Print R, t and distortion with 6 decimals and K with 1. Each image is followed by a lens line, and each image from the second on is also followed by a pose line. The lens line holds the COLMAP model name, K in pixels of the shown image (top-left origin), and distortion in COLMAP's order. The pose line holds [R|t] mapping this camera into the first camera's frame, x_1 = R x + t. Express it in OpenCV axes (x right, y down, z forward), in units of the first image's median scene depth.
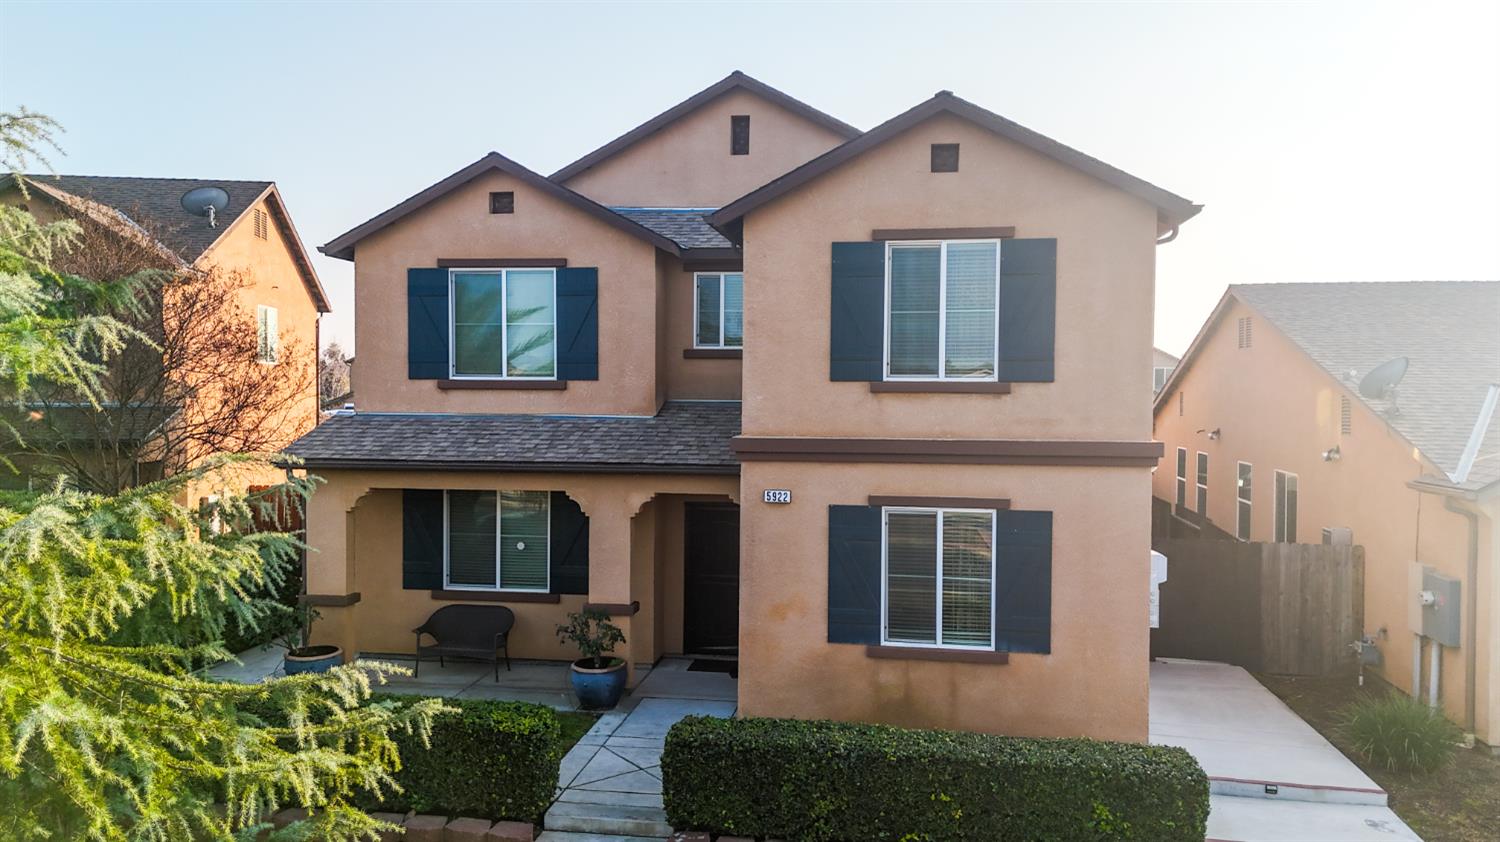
lens RADIAL K [[1109.3, 0, 754.2], [0, 1109.3, 410.8], [0, 0, 1]] dist [0.061752, -0.052469]
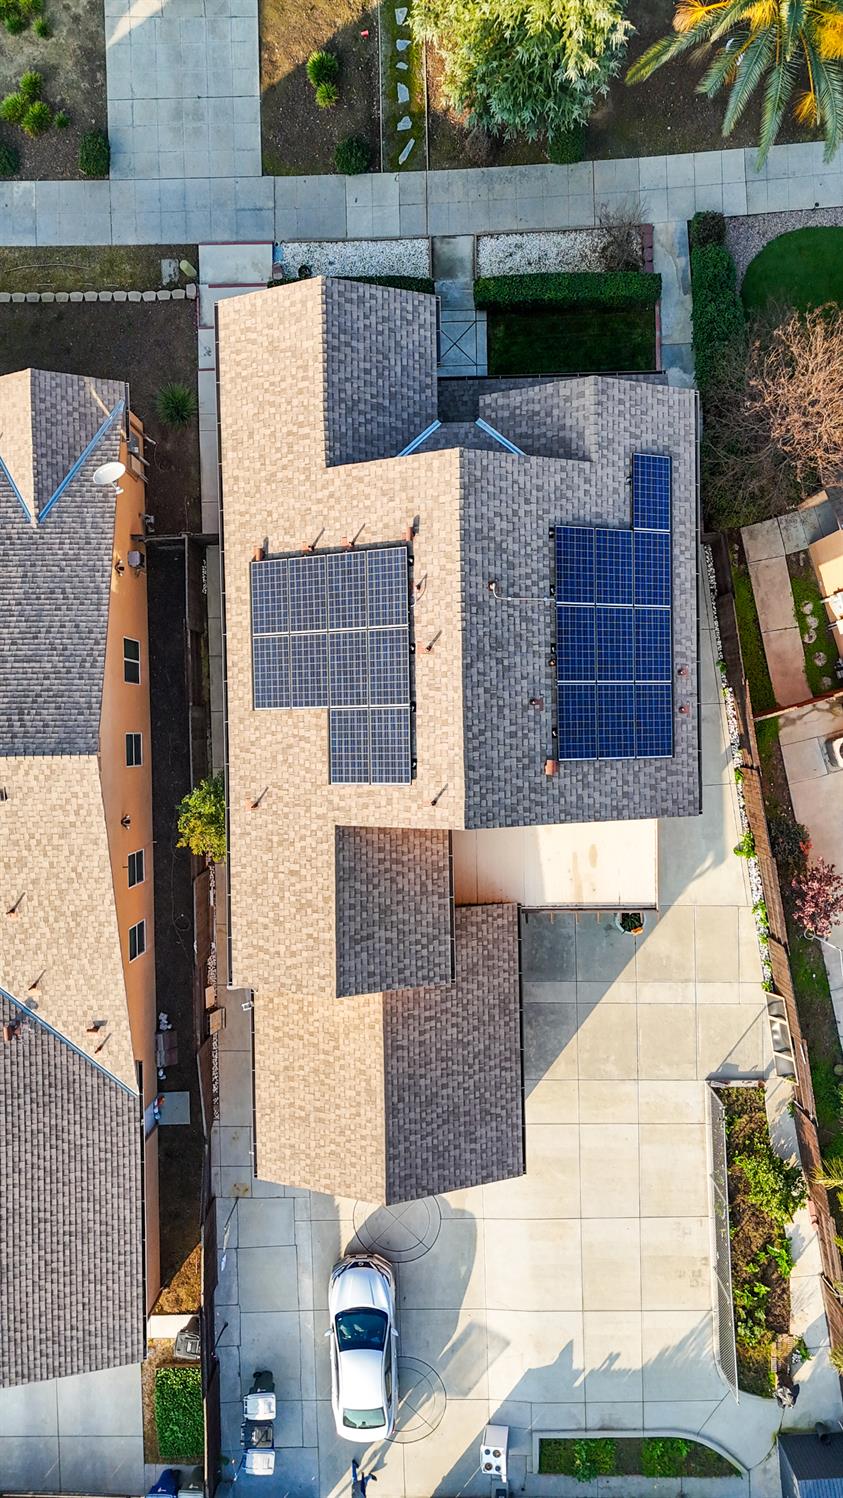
lens RADIAL K [[1098.9, 0, 421.5], [0, 1098.9, 749.0], [0, 0, 1]] dist [0.057702, -0.048006]
pose [[-0.985394, 0.169369, 0.017696, 0.093624], [0.011181, -0.039343, 0.999163, -2.279873], [0.169923, 0.984767, 0.036875, 1.744504]]
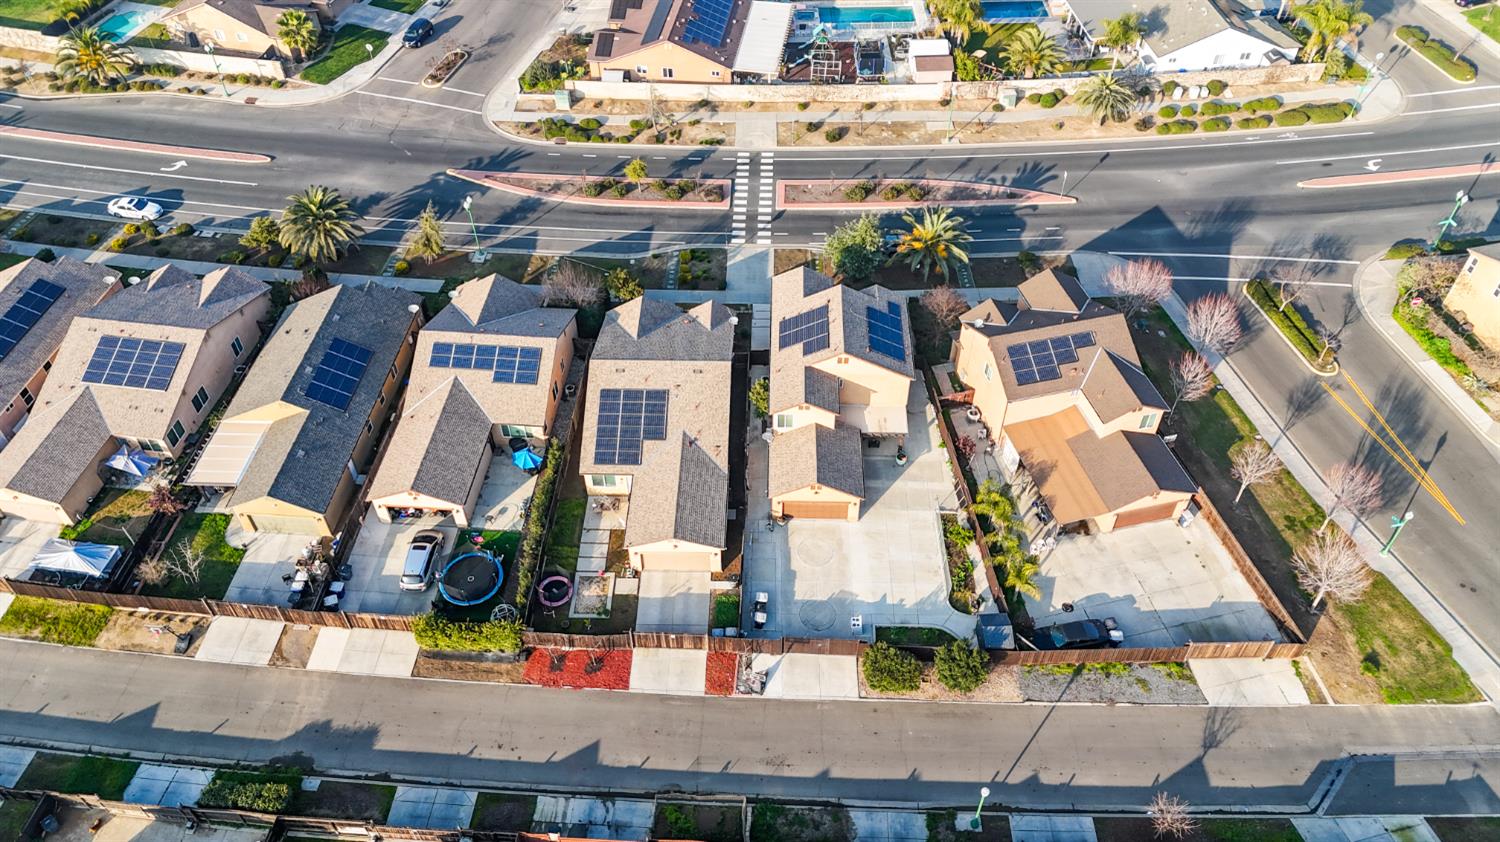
lens RADIAL K [[1109.3, 0, 754.2], [0, 1109.3, 410.8], [0, 0, 1]] dist [0.061752, -0.052469]
pose [[-0.991481, 0.090650, -0.093532, 1.273037], [-0.006591, 0.682245, 0.731094, -5.067404], [0.130085, 0.725482, -0.675836, 6.667196]]
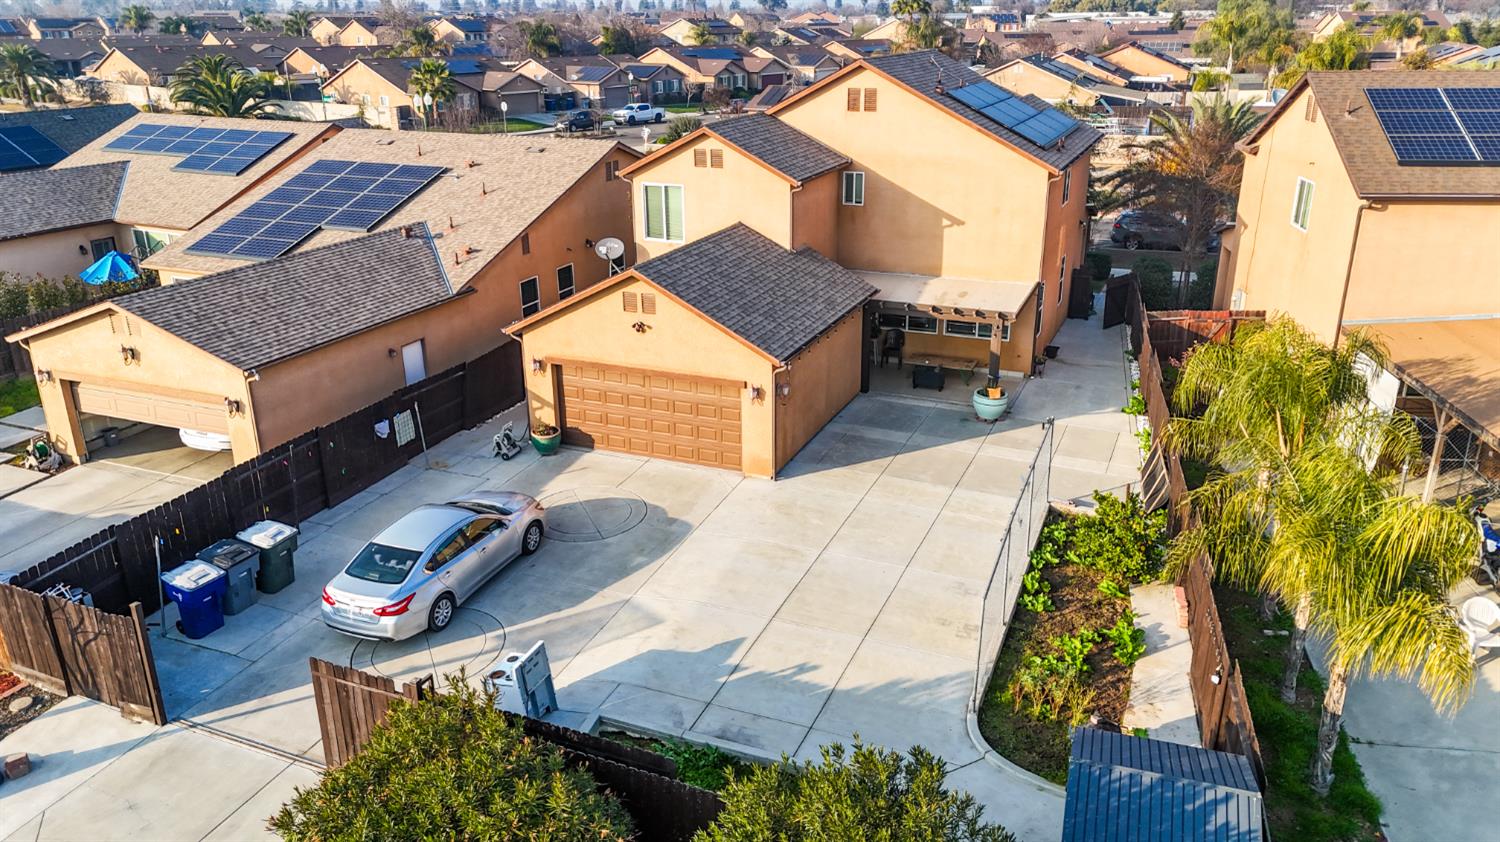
lens RADIAL K [[1100.3, 0, 758.6], [0, 1100.3, 416.0], [0, 0, 1]] dist [0.057702, -0.048006]
pose [[-0.970924, -0.081265, 0.225172, -0.316494], [0.008098, 0.928927, 0.370173, -0.592559], [-0.239251, 0.361234, -0.901260, 4.482430]]
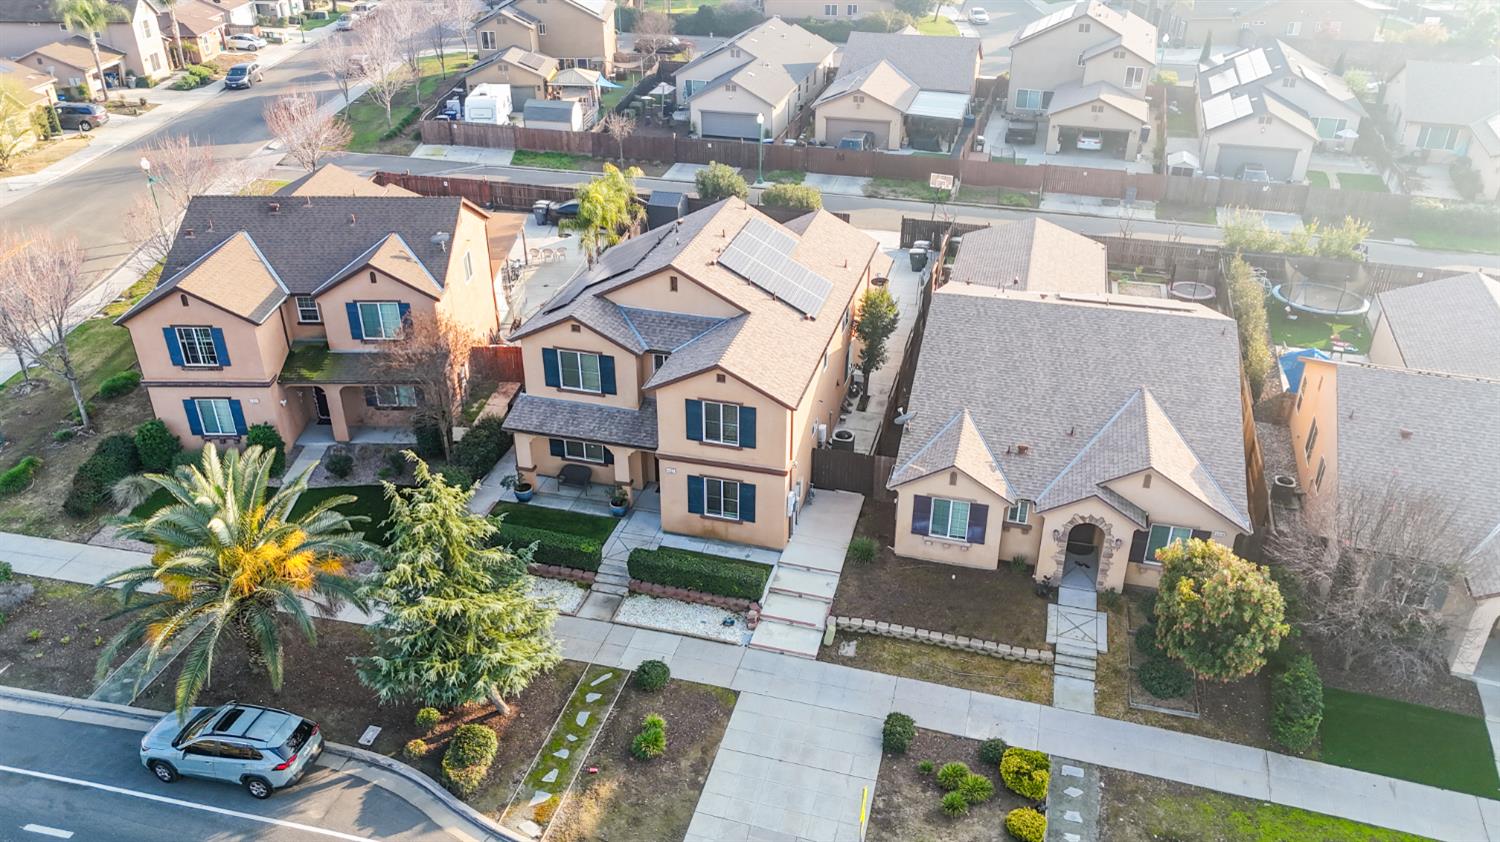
lens RADIAL K [[1100.3, 0, 758.6], [0, 1100.3, 416.0], [0, 0, 1]] dist [0.057702, -0.048006]
pose [[0.994330, 0.049822, -0.093948, 0.537792], [-0.000900, 0.887372, 0.461054, -1.448372], [0.106337, -0.458355, 0.882385, -1.566351]]
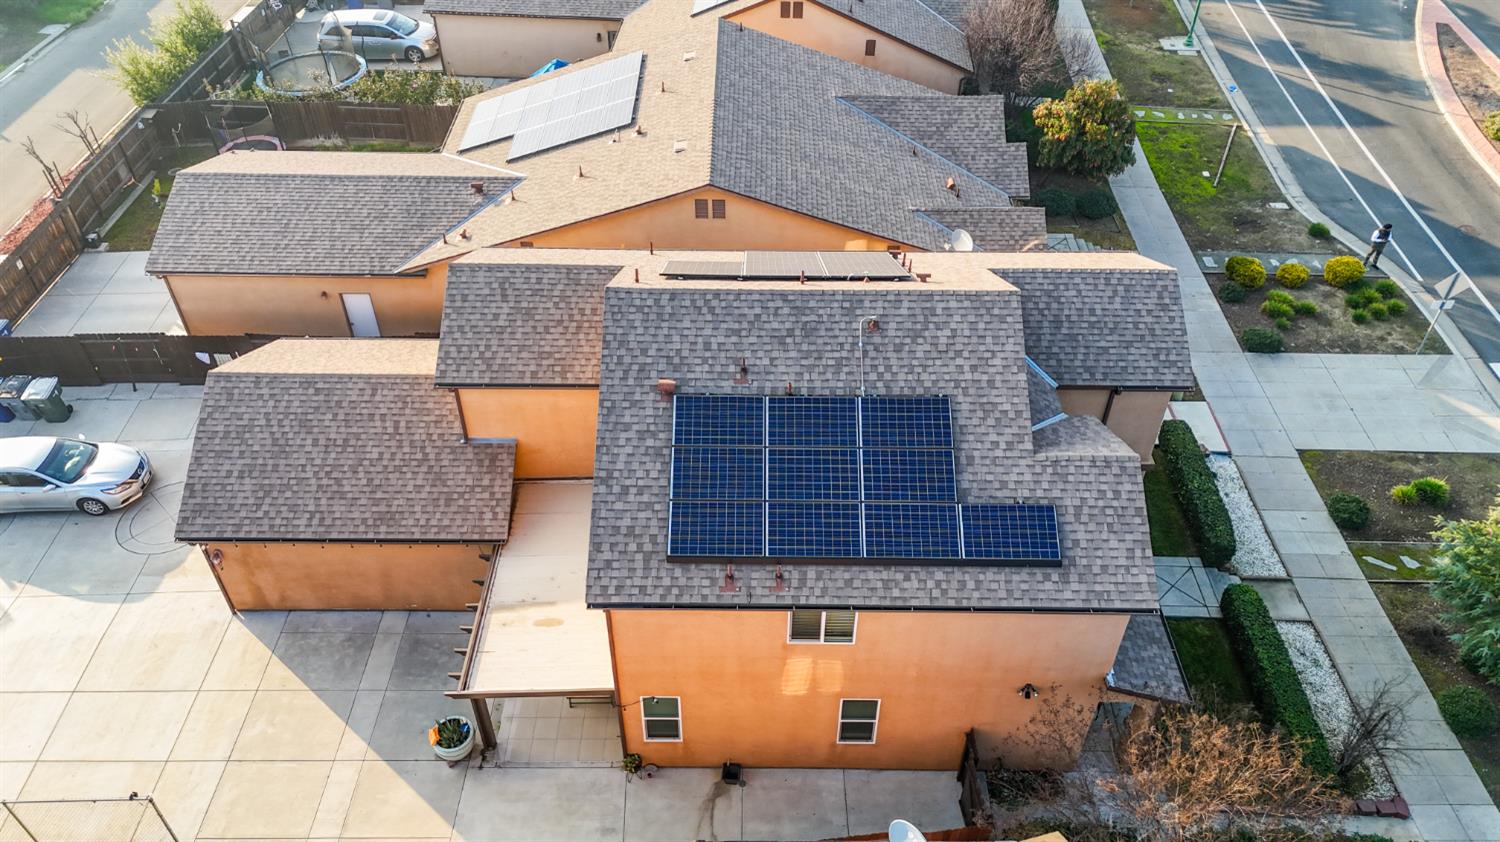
lens RADIAL K [[1109.3, 0, 754.2], [0, 1109.3, 410.8], [0, 0, 1]] dist [0.061752, -0.052469]
pose [[-0.149102, -0.658968, 0.737245, -1.359990], [0.014317, 0.744062, 0.667957, -1.429253], [-0.988718, 0.110149, -0.101507, 1.929196]]
